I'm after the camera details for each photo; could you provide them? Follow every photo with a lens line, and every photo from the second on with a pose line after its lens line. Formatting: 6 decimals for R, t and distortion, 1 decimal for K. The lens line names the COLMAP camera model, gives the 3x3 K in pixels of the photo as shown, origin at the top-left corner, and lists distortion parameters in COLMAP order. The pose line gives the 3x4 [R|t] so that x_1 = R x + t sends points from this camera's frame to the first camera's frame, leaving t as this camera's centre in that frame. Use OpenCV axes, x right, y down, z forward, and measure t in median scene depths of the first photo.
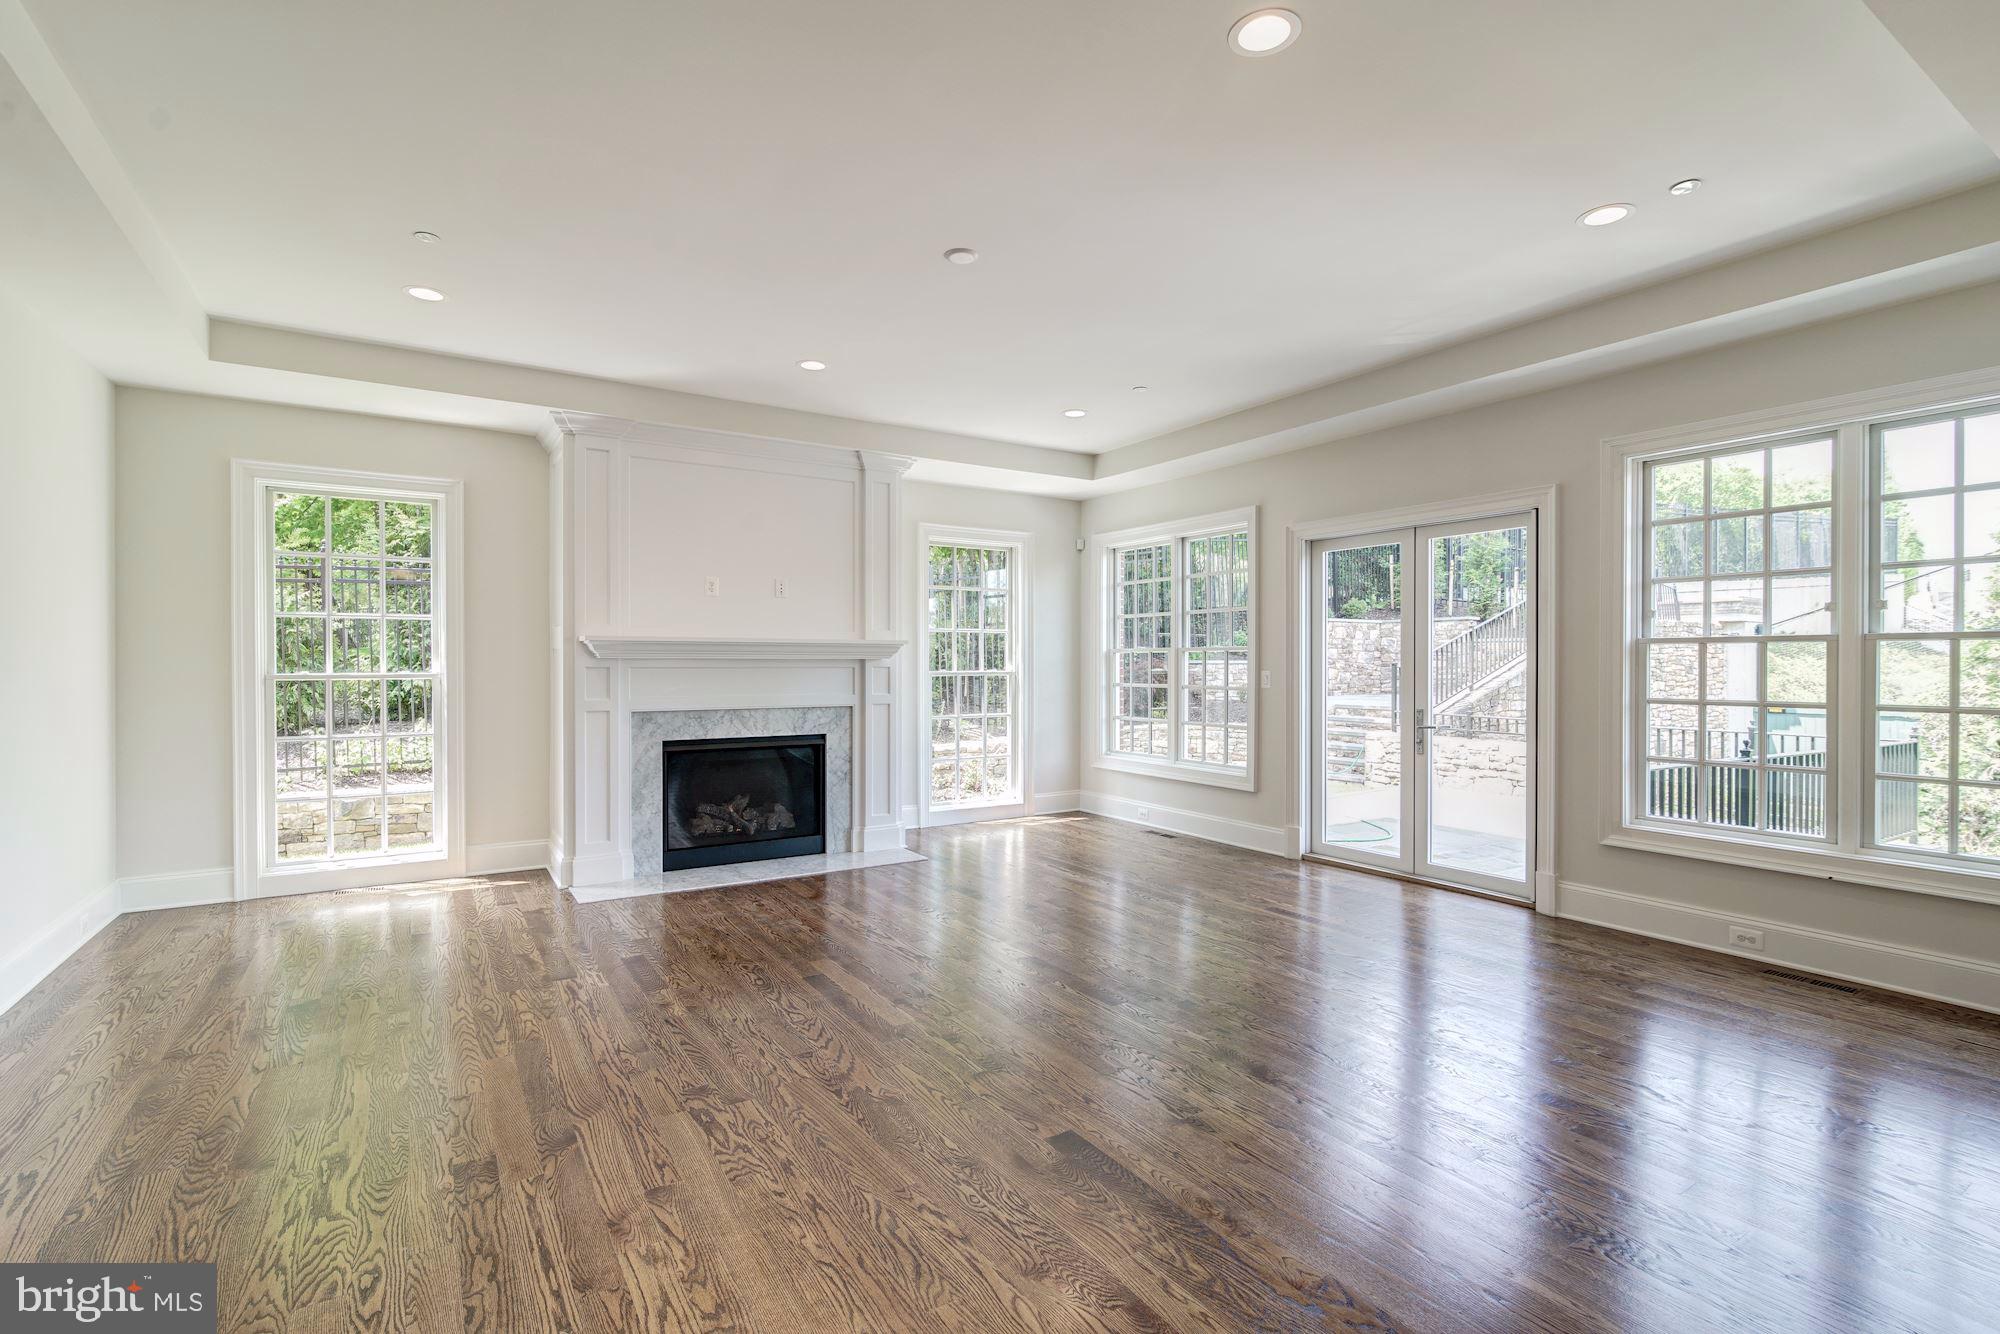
lens RADIAL K [[920.5, 0, 1001.9], [0, 920.5, 666.2], [0, 0, 1]] dist [0.002579, 0.000446]
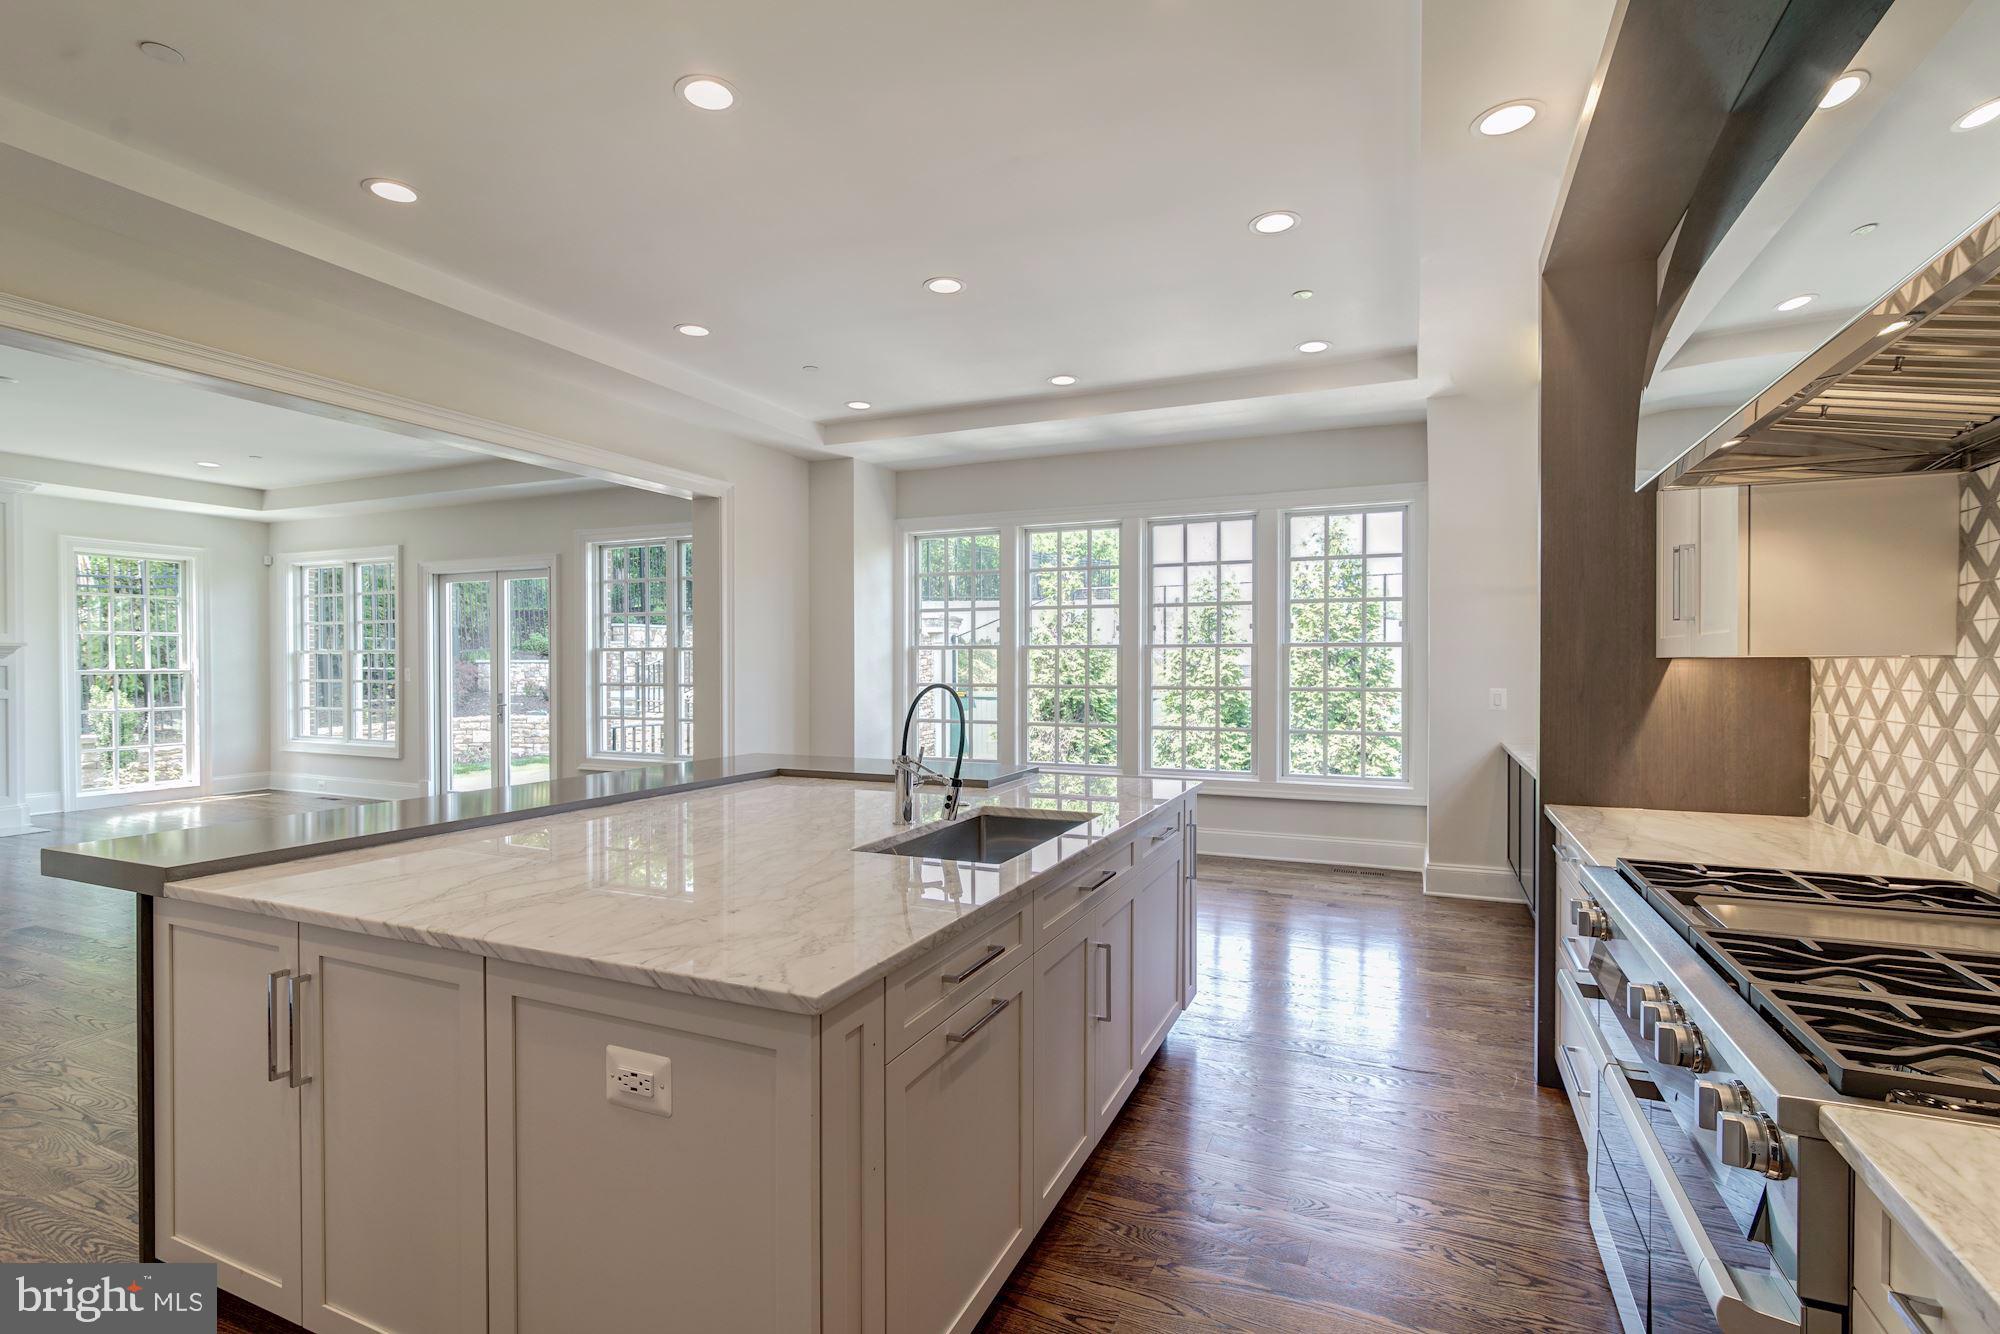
lens RADIAL K [[920.5, 0, 1000.8], [0, 920.5, 676.7], [0, 0, 1]] dist [0.002579, 0.000446]
pose [[0.837960, 0.001452, 0.545730, 0.236648], [-0.001678, 0.999999, -0.000085, 0.013833], [-0.545729, -0.000845, 0.837961, -0.515828]]
